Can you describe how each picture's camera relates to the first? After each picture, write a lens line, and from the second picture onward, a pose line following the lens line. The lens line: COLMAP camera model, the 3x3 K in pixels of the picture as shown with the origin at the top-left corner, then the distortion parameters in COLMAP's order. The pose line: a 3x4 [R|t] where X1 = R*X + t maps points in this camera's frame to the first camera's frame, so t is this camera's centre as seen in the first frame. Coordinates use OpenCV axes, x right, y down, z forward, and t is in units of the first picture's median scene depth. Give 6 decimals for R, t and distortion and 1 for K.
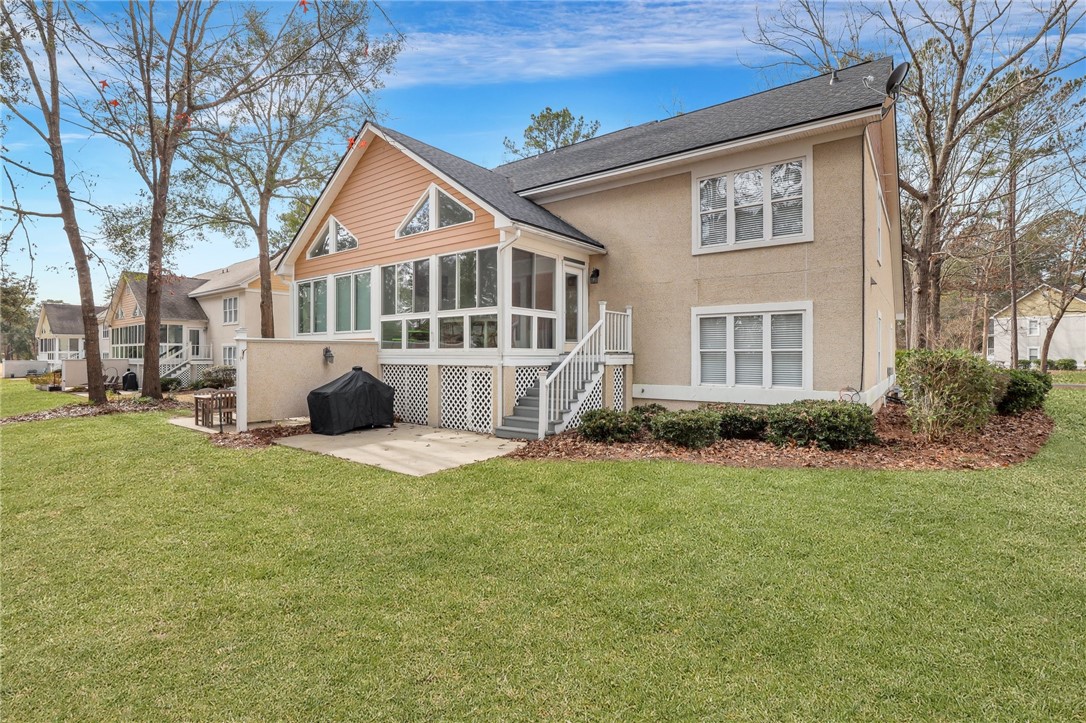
lens RADIAL K [[499.6, 0, 547.7], [0, 499.6, 363.3], [0, 0, 1]] dist [-0.021712, 0.000352]
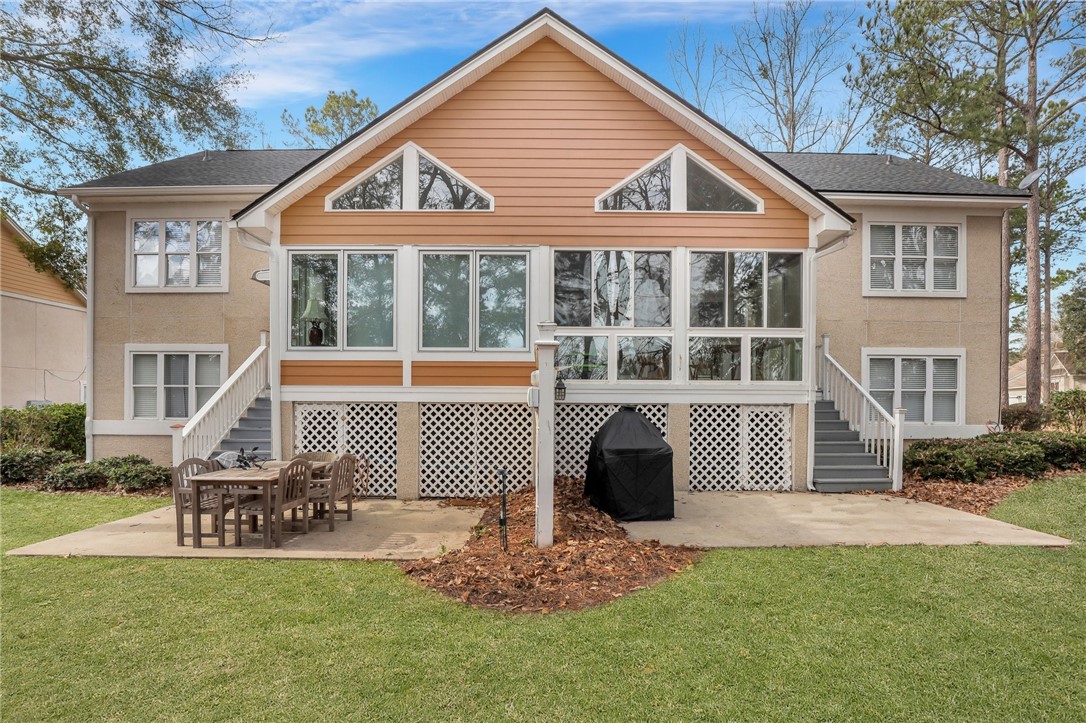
lens RADIAL K [[484.2, 0, 543.6], [0, 484.2, 401.8], [0, 0, 1]] dist [-0.000196, 0.000107]
pose [[0.808925, 0.003649, 0.587901, -0.832411], [-0.005430, 0.999984, 0.001265, 0.002267], [-0.587887, -0.004216, 0.808932, 0.586554]]
